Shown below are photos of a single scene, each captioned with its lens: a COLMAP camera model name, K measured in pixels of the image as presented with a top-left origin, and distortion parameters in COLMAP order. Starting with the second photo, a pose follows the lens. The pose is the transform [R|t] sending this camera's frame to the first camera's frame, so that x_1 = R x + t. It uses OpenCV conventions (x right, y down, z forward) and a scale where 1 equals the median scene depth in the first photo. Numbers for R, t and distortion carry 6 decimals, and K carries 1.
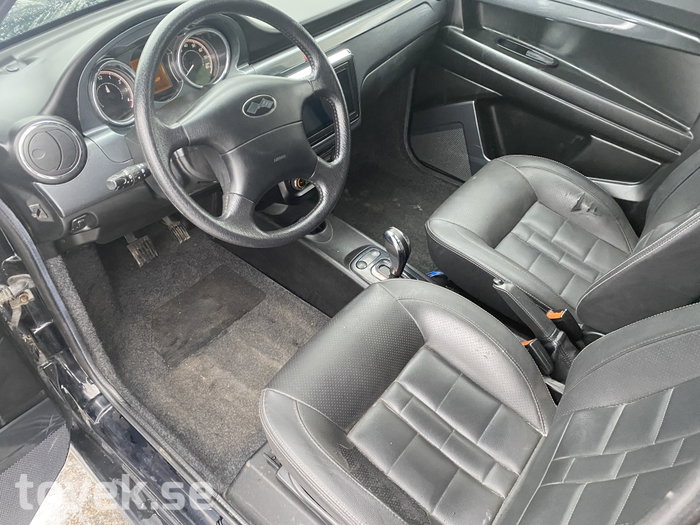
lens RADIAL K [[536.6, 0, 346.6], [0, 536.6, 250.6], [0, 0, 1]] dist [0.004573, -0.009205]
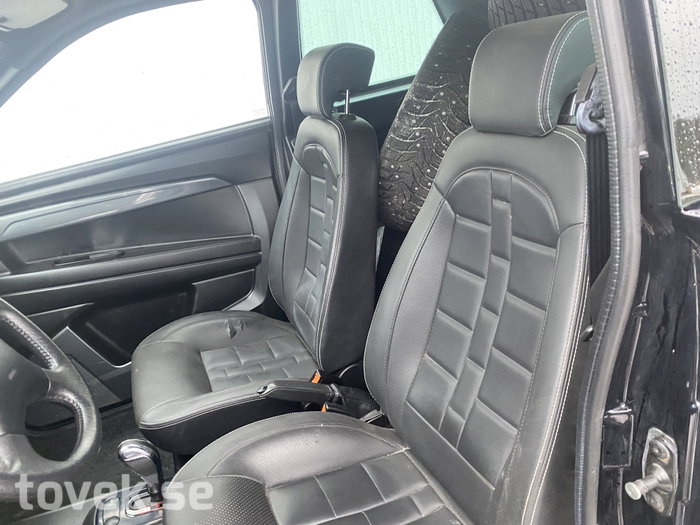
lens RADIAL K [[536.6, 0, 346.6], [0, 536.6, 250.6], [0, 0, 1]] dist [0.004573, -0.009205]
pose [[0.458455, -0.374992, 0.805729, -0.281614], [0.716565, 0.692255, -0.085540, 0.063588], [-0.525694, 0.616574, 0.586074, 0.155391]]
